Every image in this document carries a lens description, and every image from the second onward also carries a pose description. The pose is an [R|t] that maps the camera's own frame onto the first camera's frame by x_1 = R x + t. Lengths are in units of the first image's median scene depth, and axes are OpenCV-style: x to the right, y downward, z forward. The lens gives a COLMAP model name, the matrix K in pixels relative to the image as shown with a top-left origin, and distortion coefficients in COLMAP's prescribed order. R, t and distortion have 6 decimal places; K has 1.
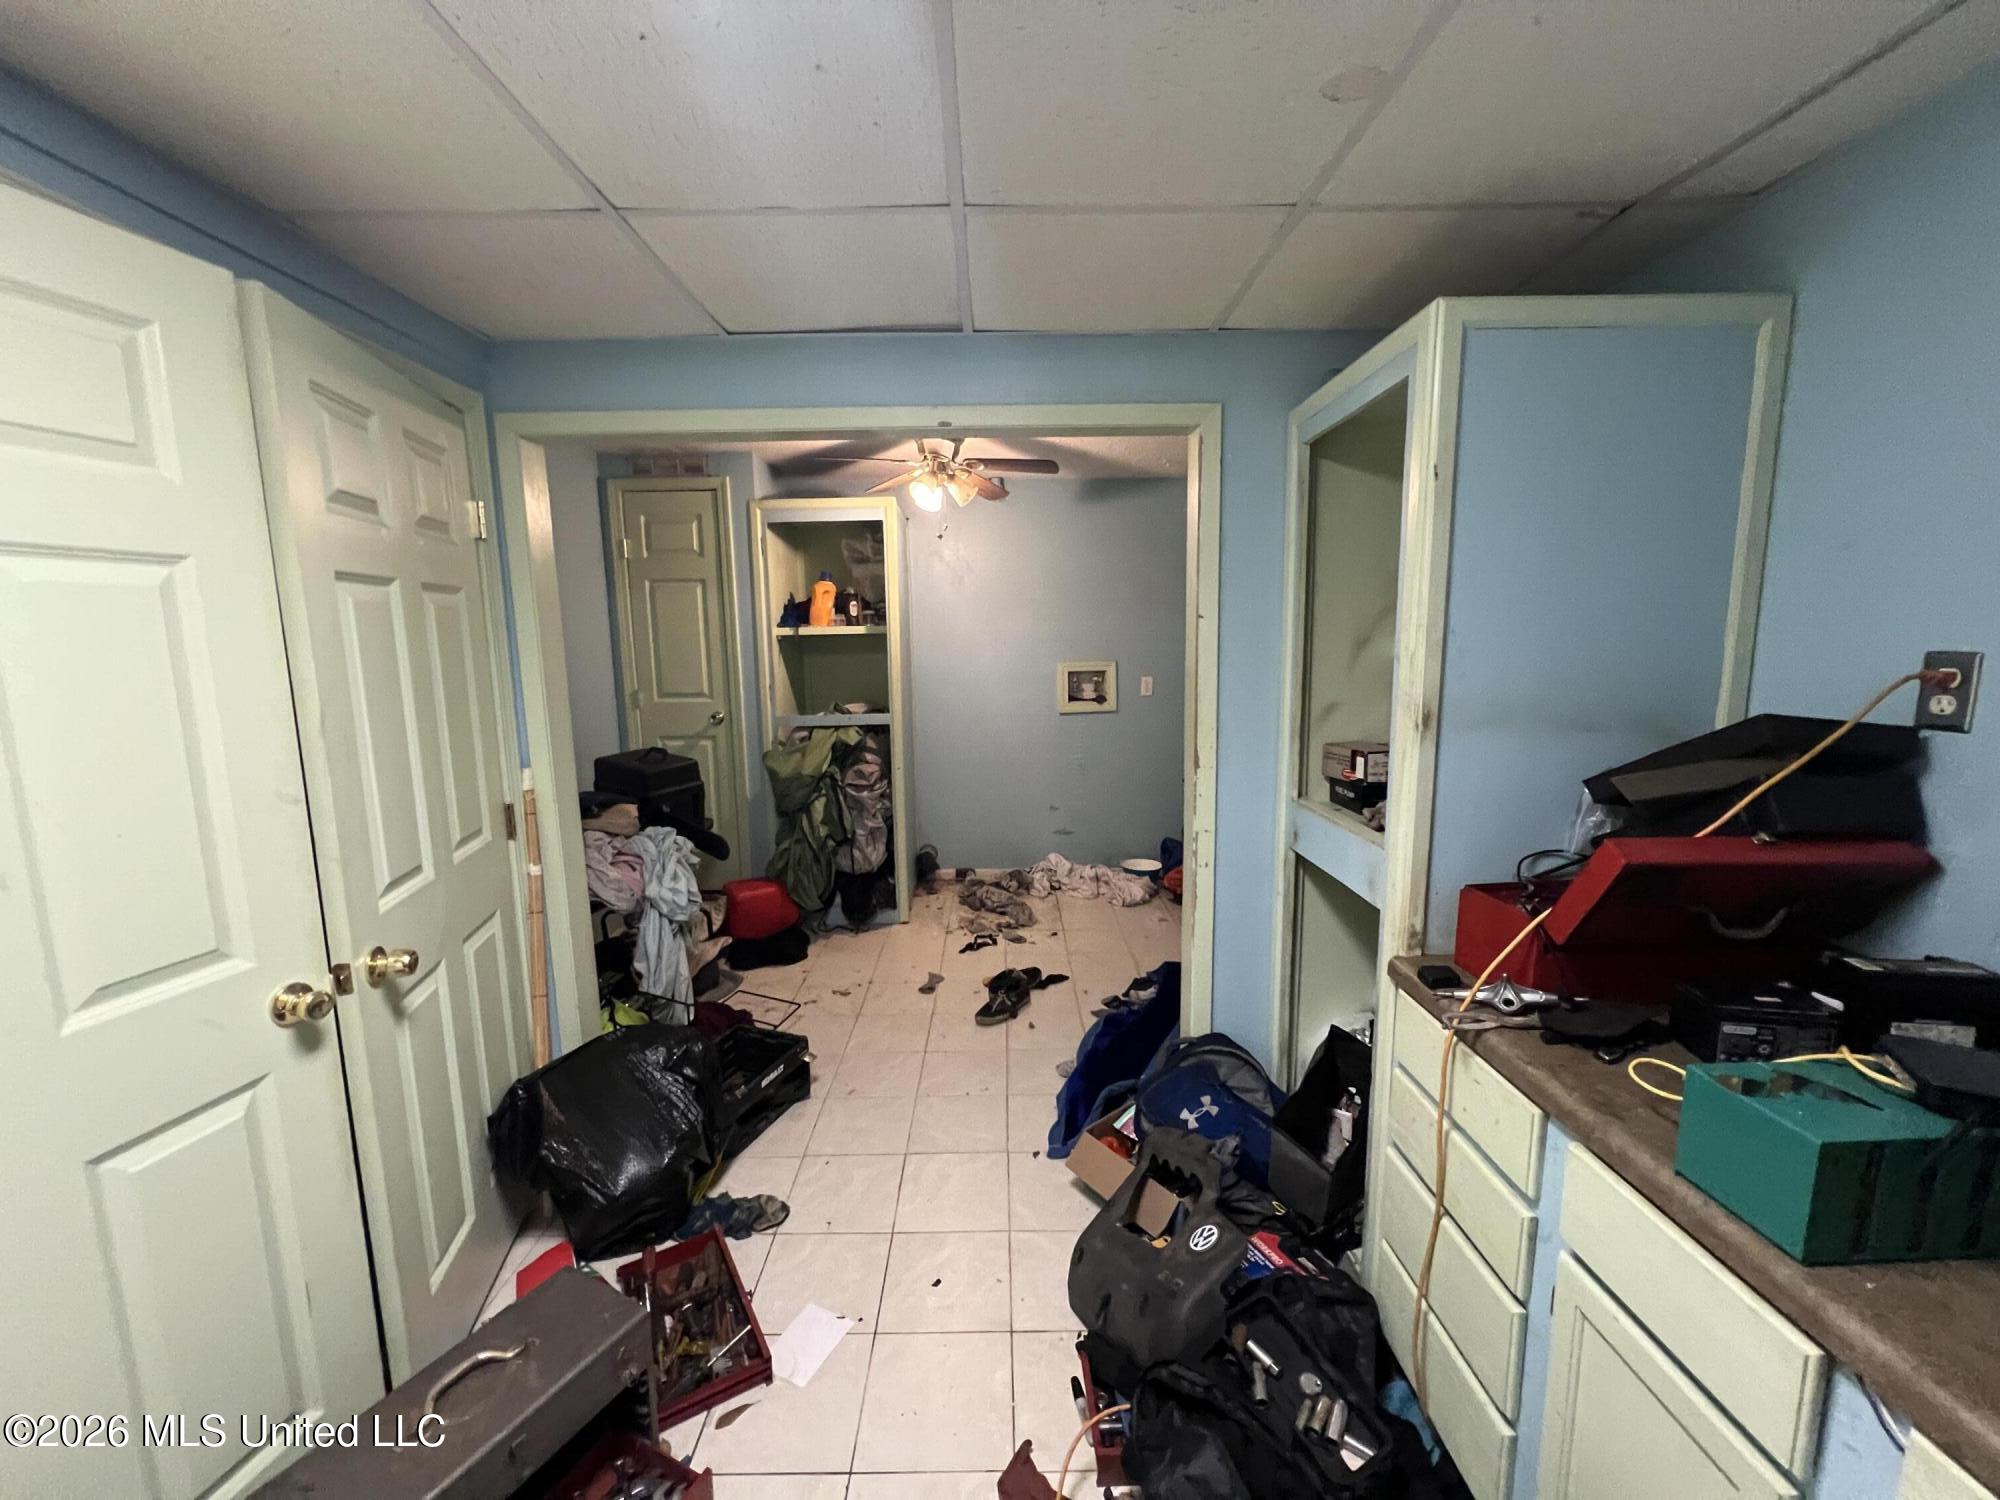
lens RADIAL K [[799.3, 0, 1002.8], [0, 799.3, 750.6], [0, 0, 1]] dist [-0.003830, 0.000529]
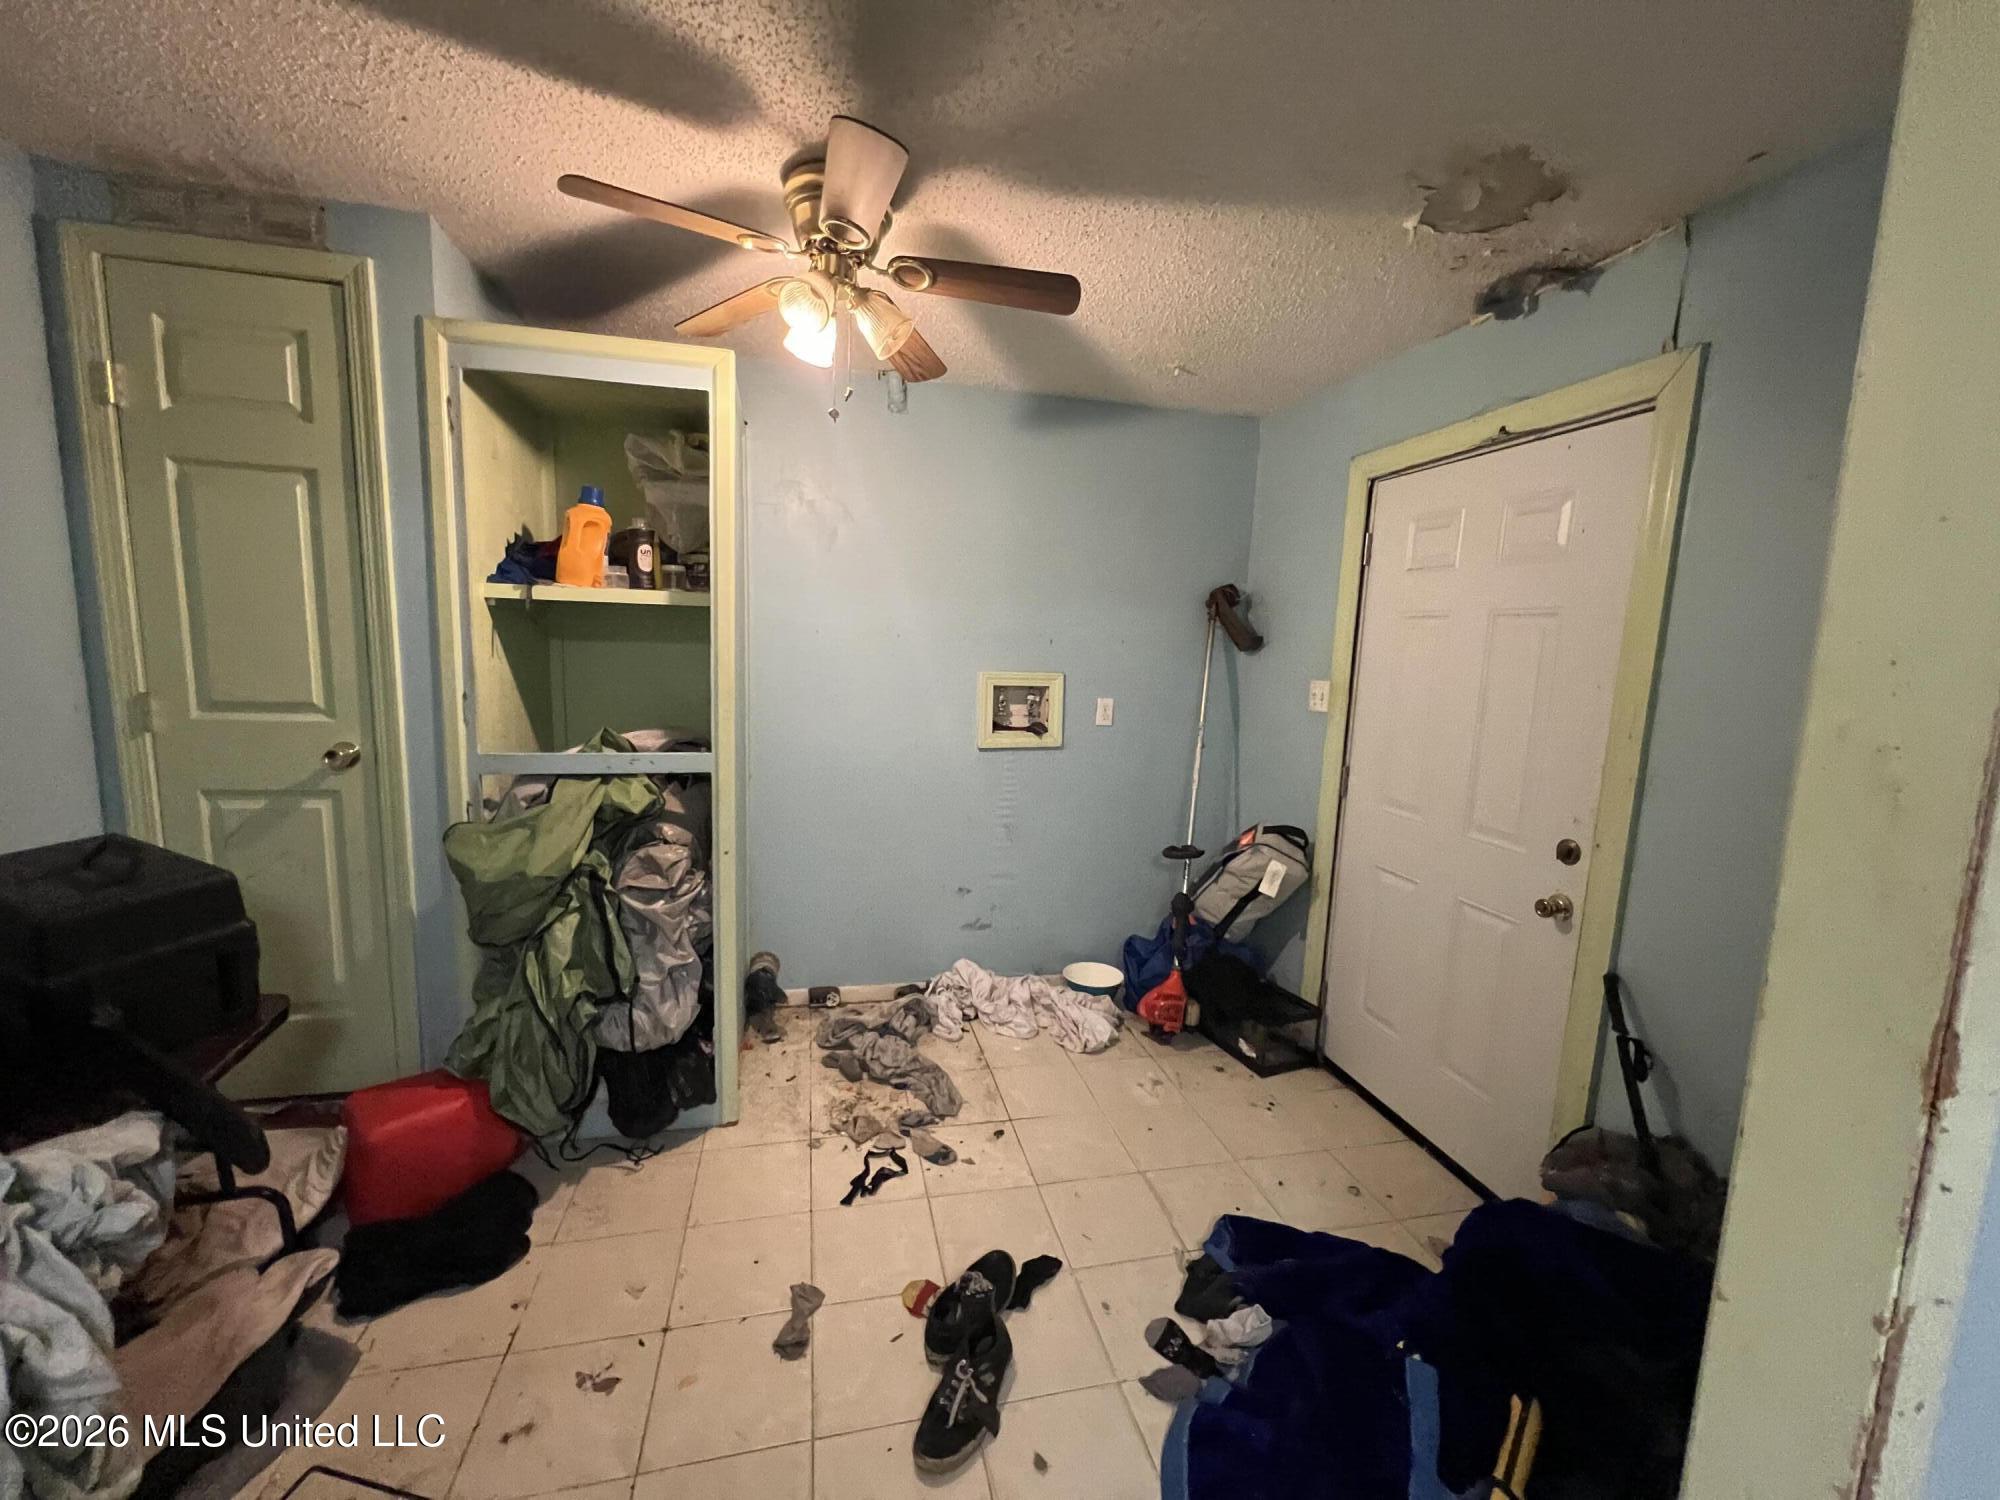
lens RADIAL K [[799.3, 0, 1002.8], [0, 799.3, 750.6], [0, 0, 1]] dist [-0.003830, 0.000529]
pose [[0.971408, 0.020875, 0.236495, -0.079625], [-0.019425, 0.999776, -0.008459, -0.048581], [-0.236619, 0.003623, 0.971596, 0.434250]]
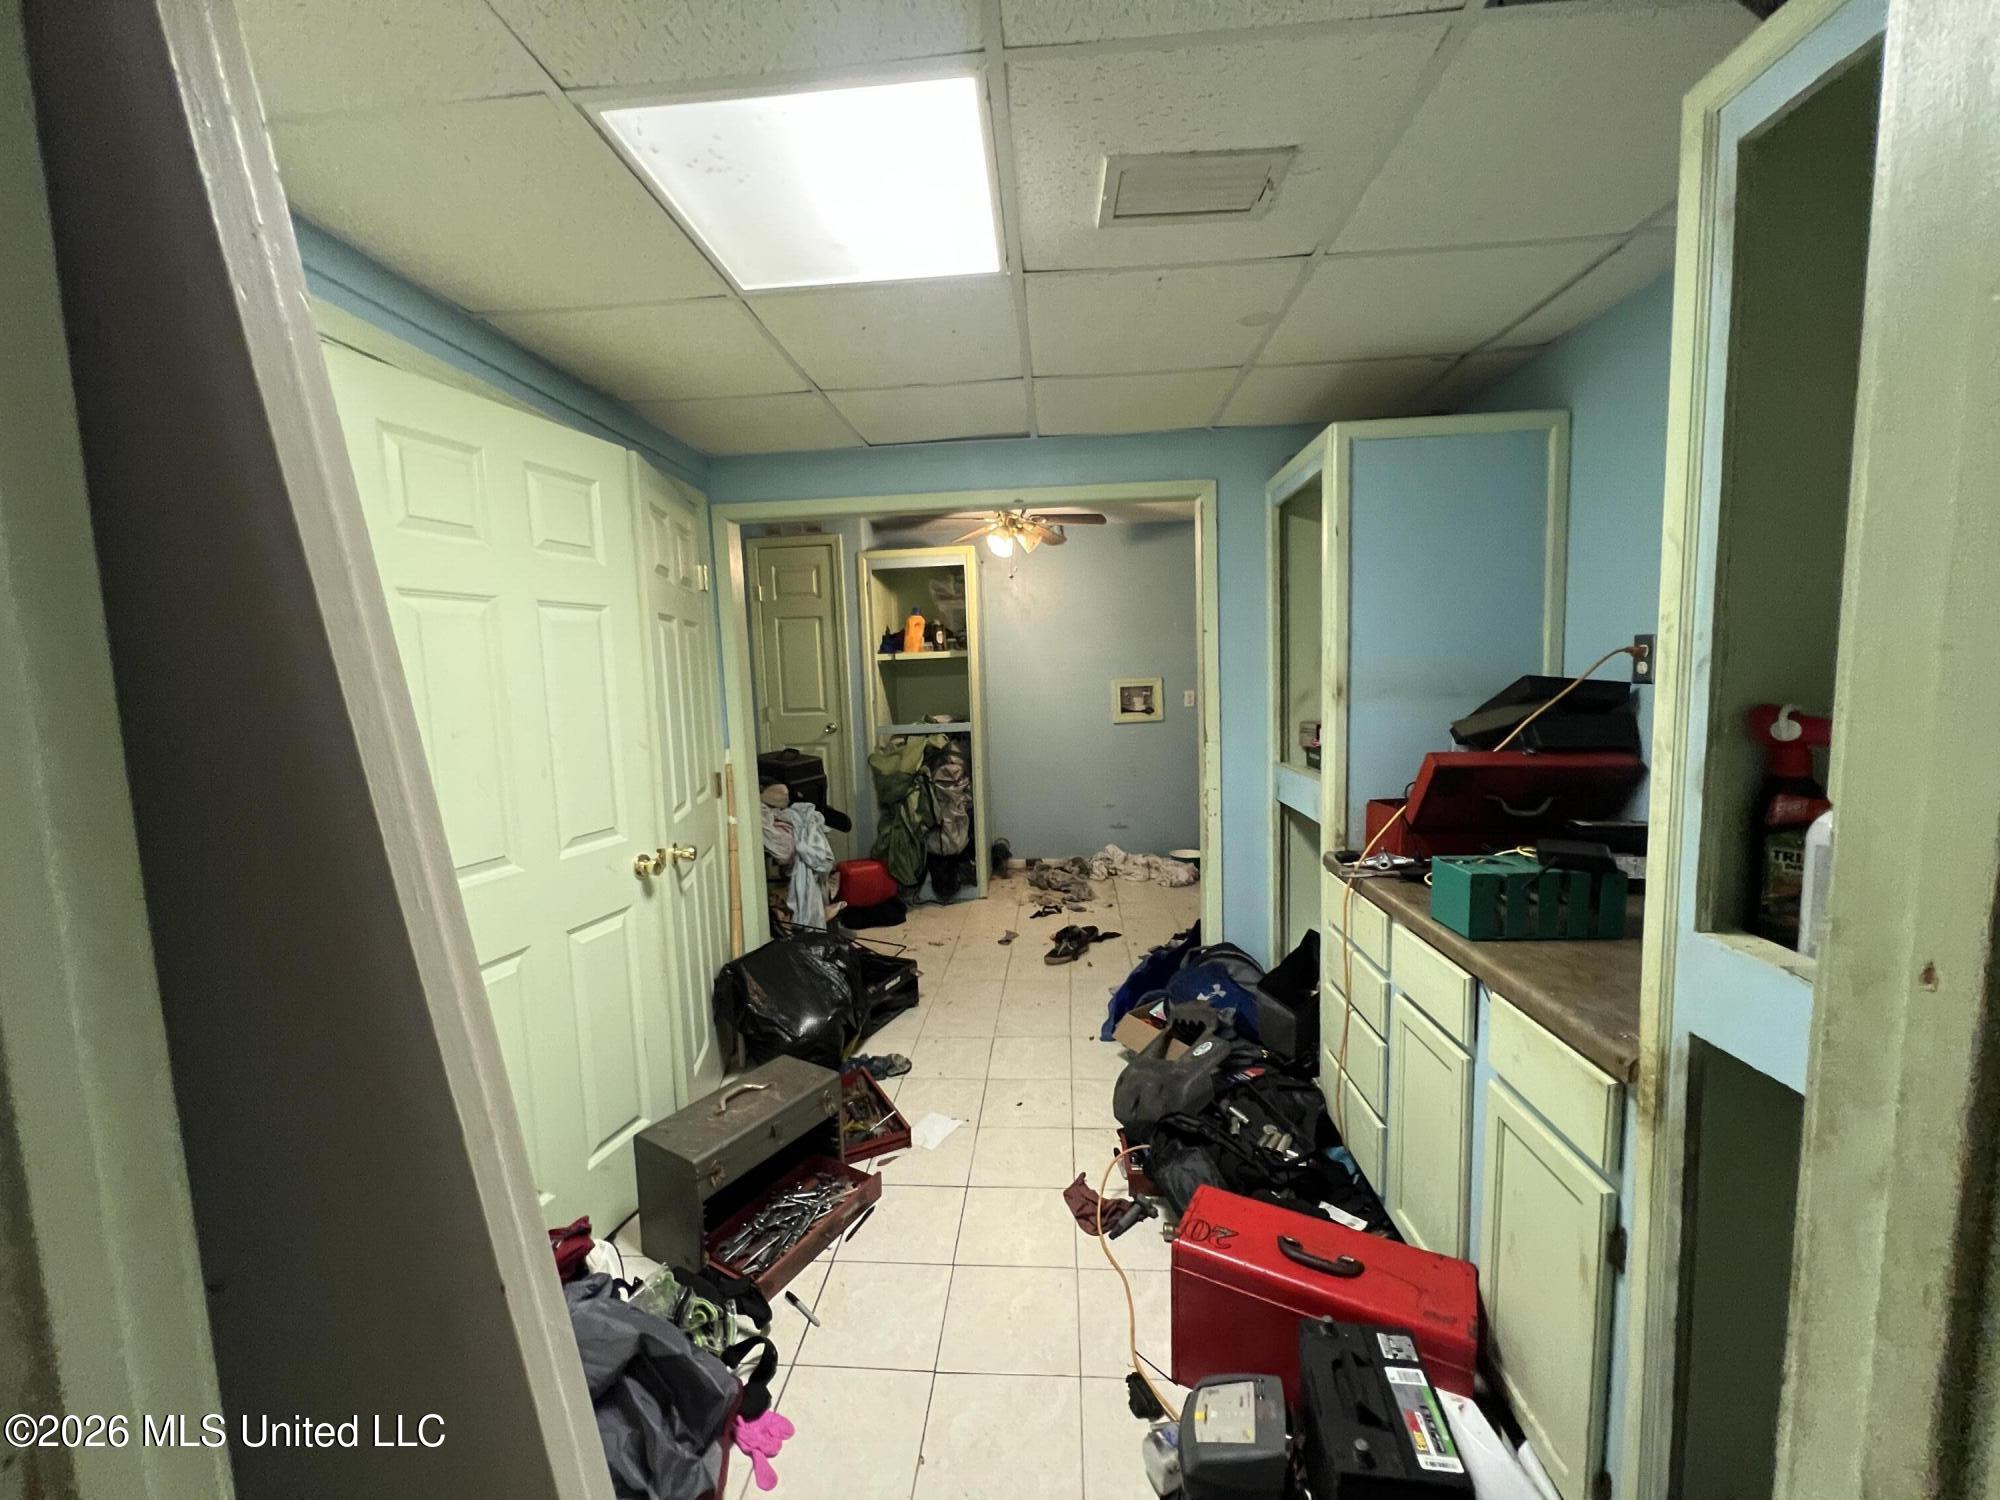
lens RADIAL K [[799.3, 0, 1002.8], [0, 799.3, 750.6], [0, 0, 1]] dist [-0.003830, 0.000529]
pose [[0.996672, -0.012749, -0.080512, 0.004350], [0.009466, 0.999113, -0.041033, 0.047783], [0.080963, 0.040134, 0.995909, -0.205494]]
